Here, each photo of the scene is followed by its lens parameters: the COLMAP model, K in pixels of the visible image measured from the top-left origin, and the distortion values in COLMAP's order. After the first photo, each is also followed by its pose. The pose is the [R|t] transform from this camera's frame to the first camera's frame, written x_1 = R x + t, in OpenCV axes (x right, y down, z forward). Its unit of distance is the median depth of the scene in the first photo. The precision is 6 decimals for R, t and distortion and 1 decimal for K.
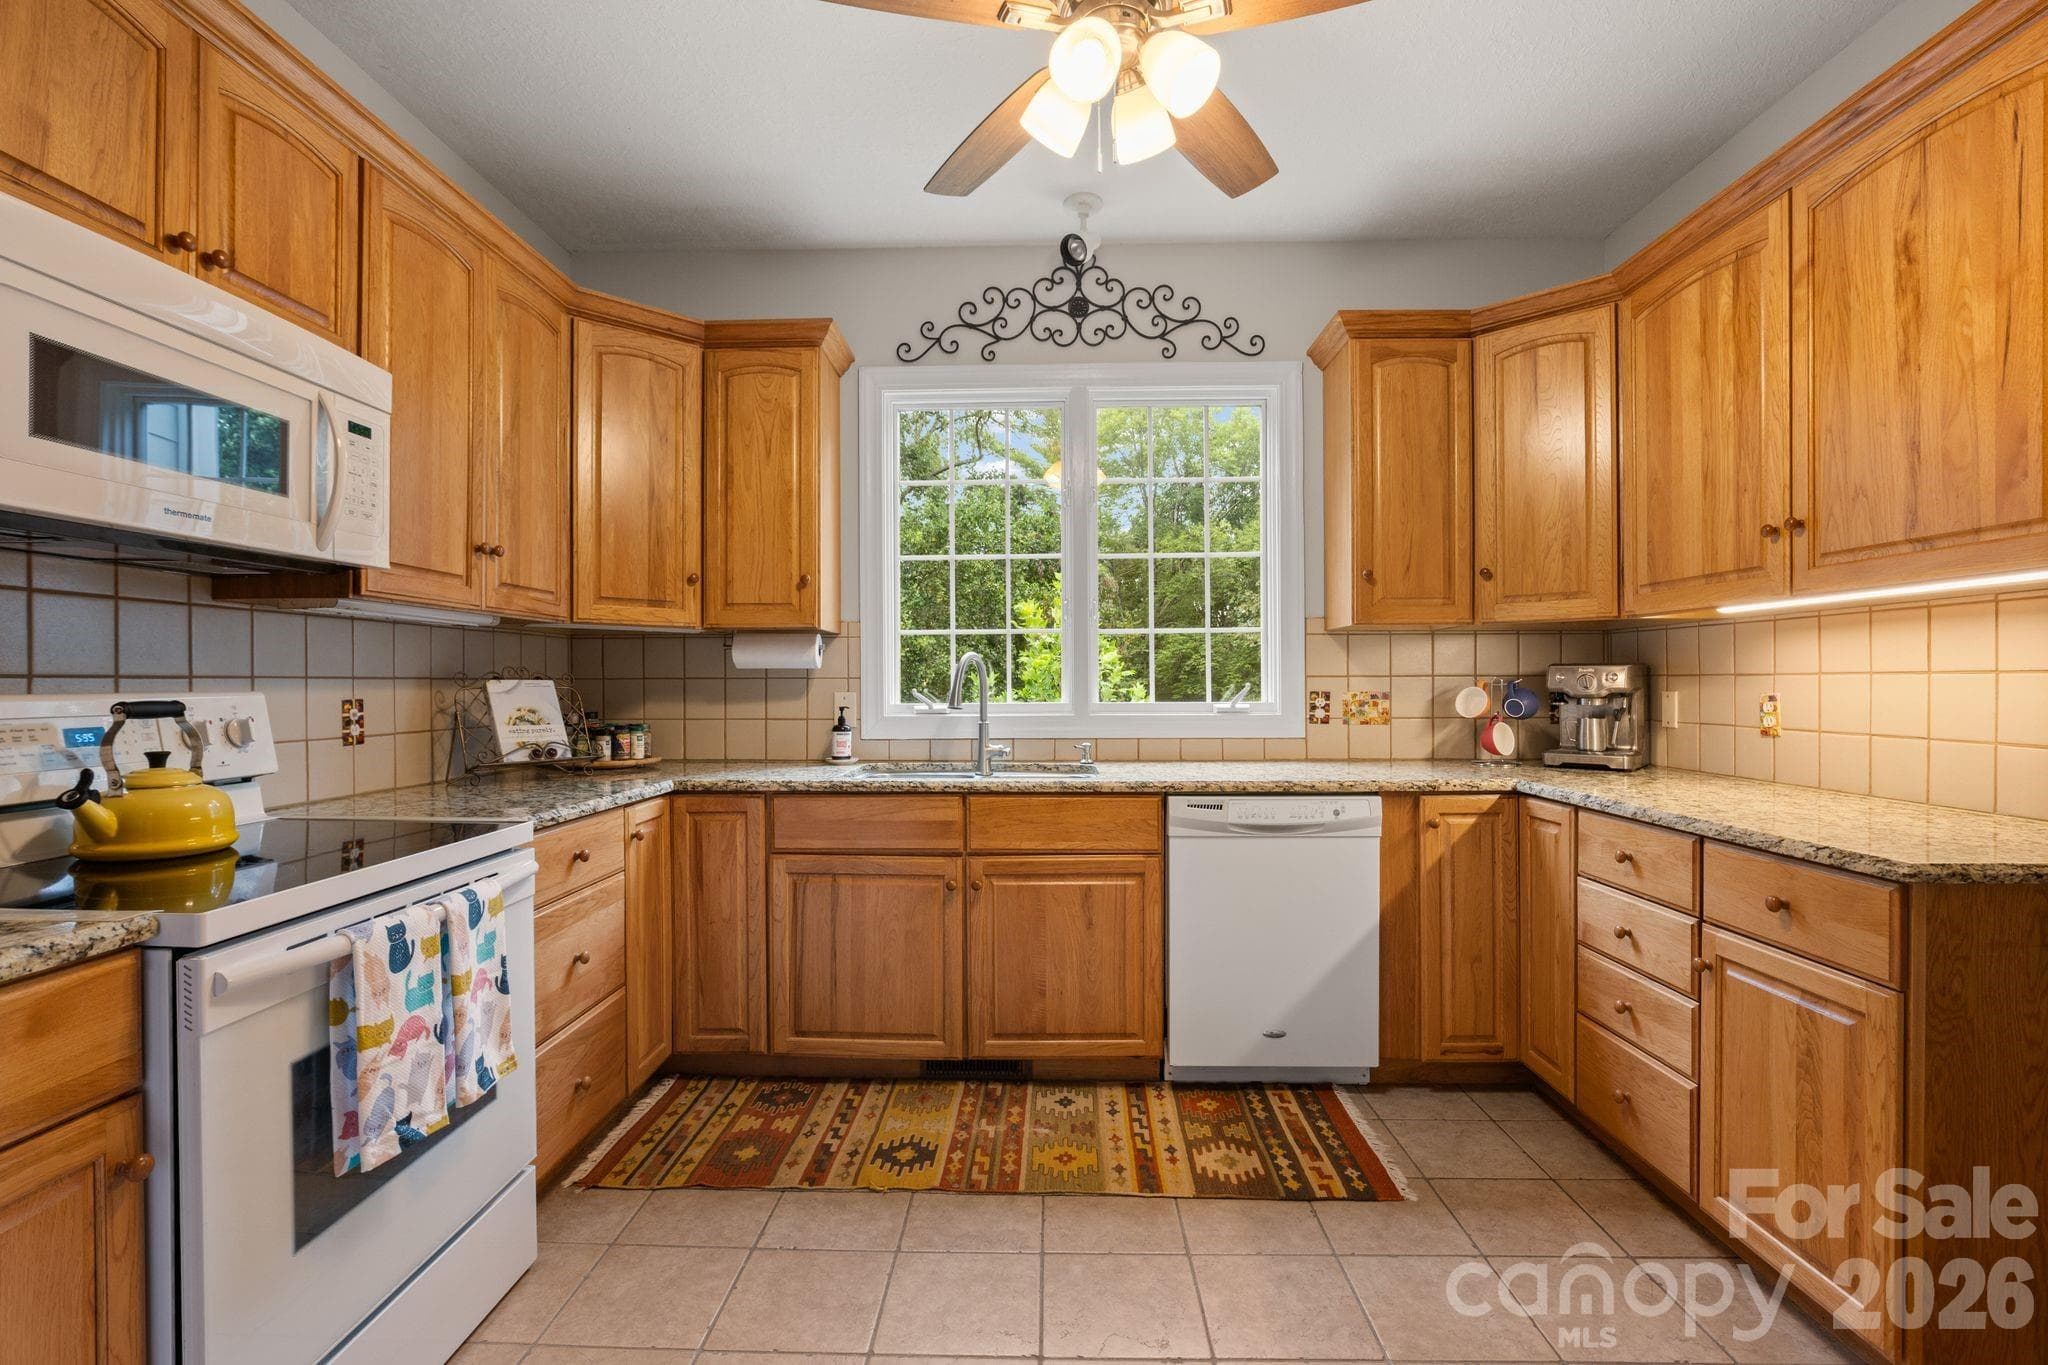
lens RADIAL K [[944.1, 0, 1025.8], [0, 944.1, 680.7], [0, 0, 1]] dist [-0.015666, 0.001397]
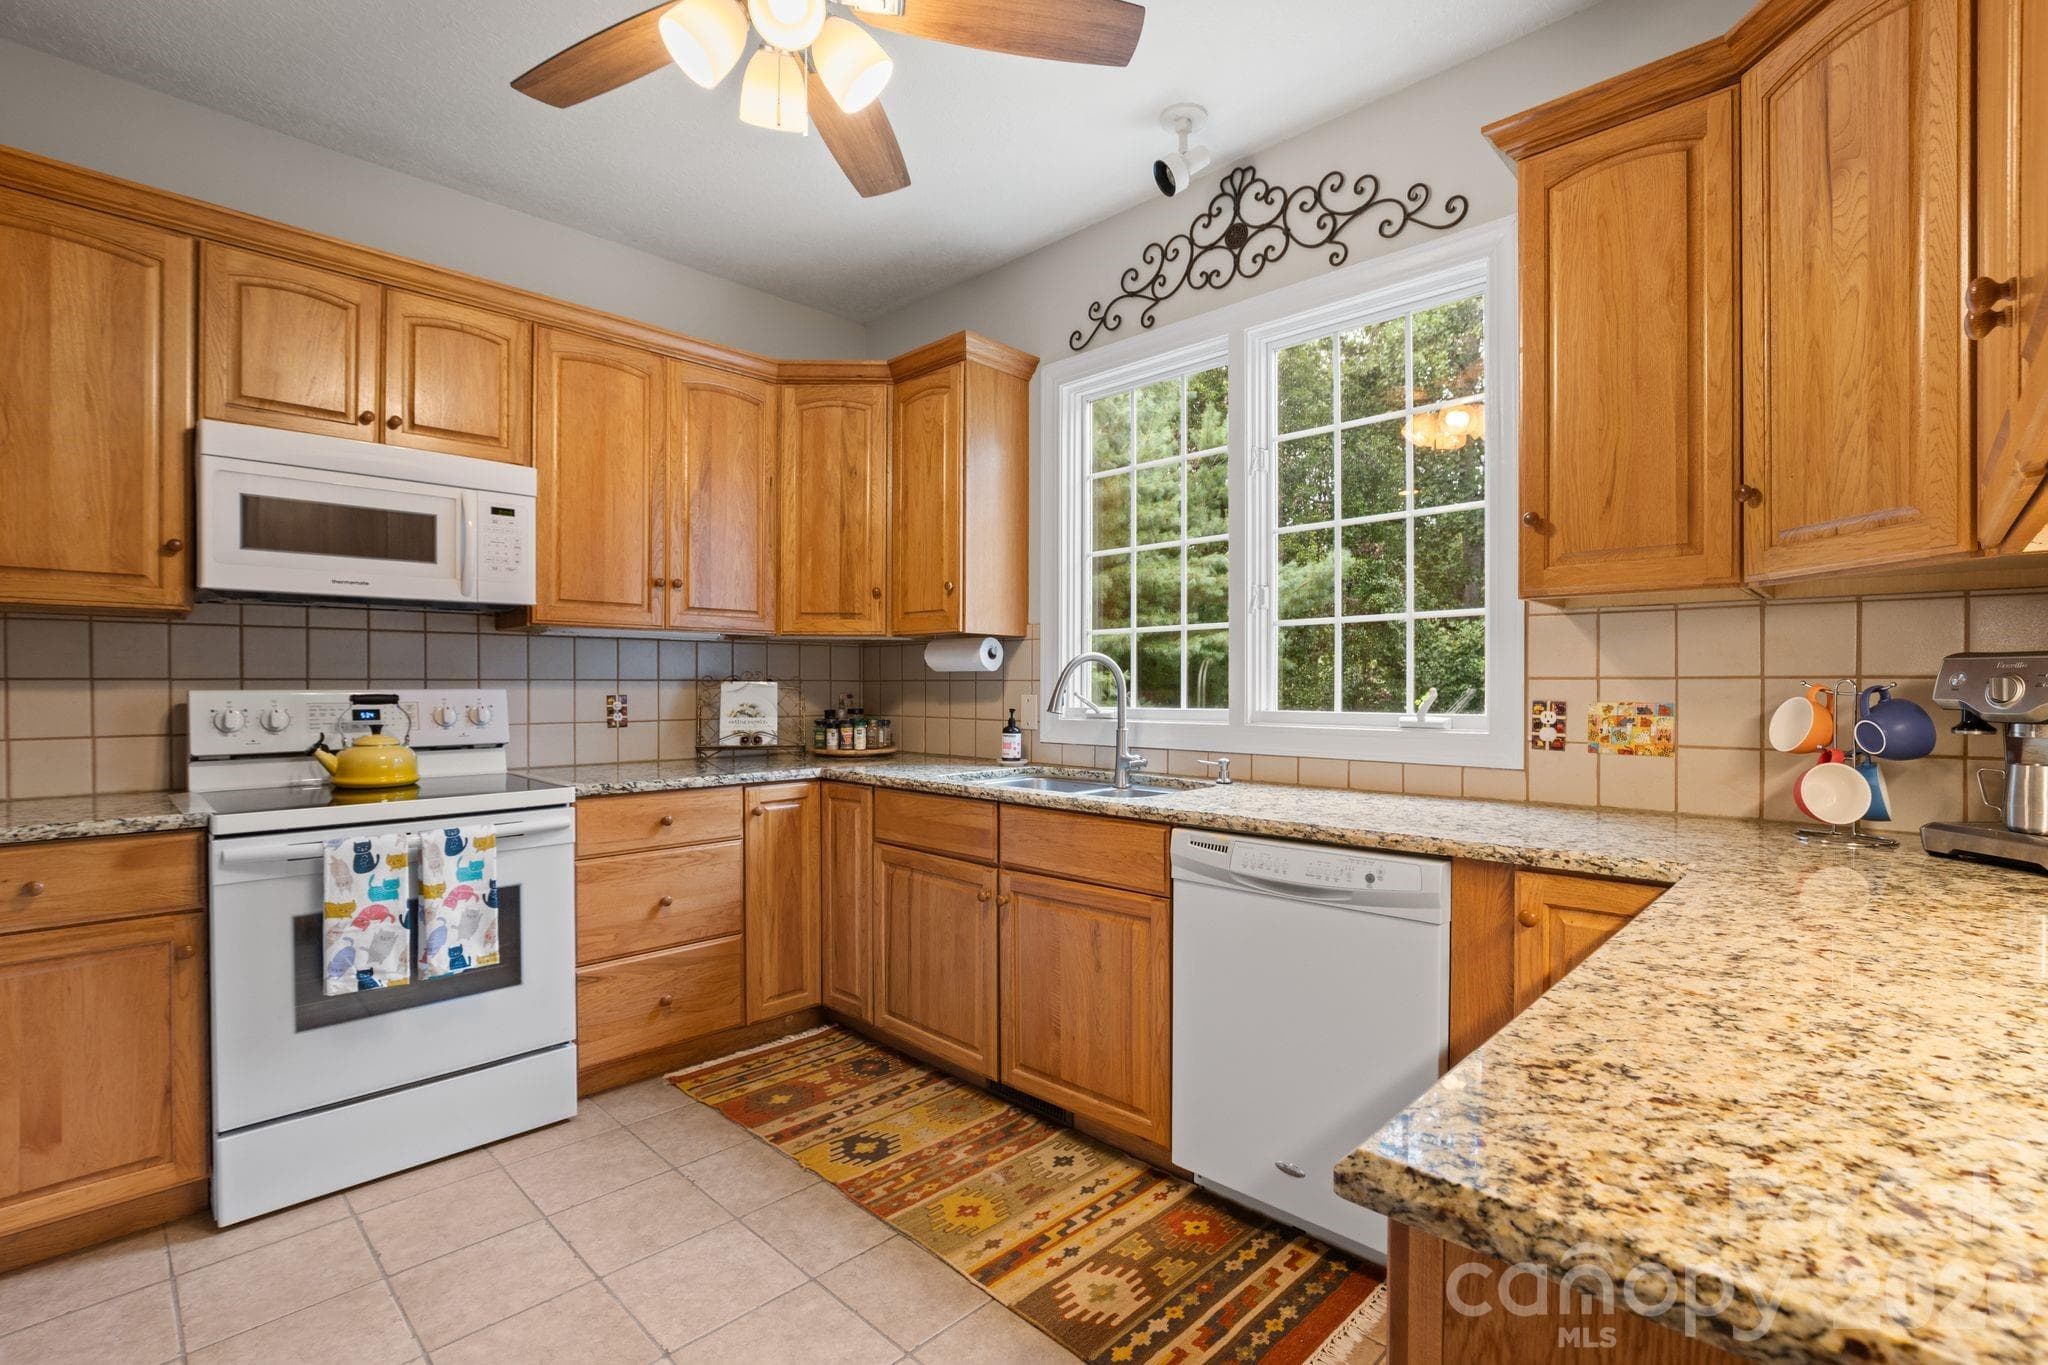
lens RADIAL K [[944.1, 0, 1025.7], [0, 944.1, 684.3], [0, 0, 1]] dist [-0.015666, 0.001397]
pose [[0.729603, 0.003501, -0.683862, 0.609876], [-0.002215, 0.999994, 0.002756, -0.001710], [0.683867, -0.000496, 0.729607, 0.329043]]
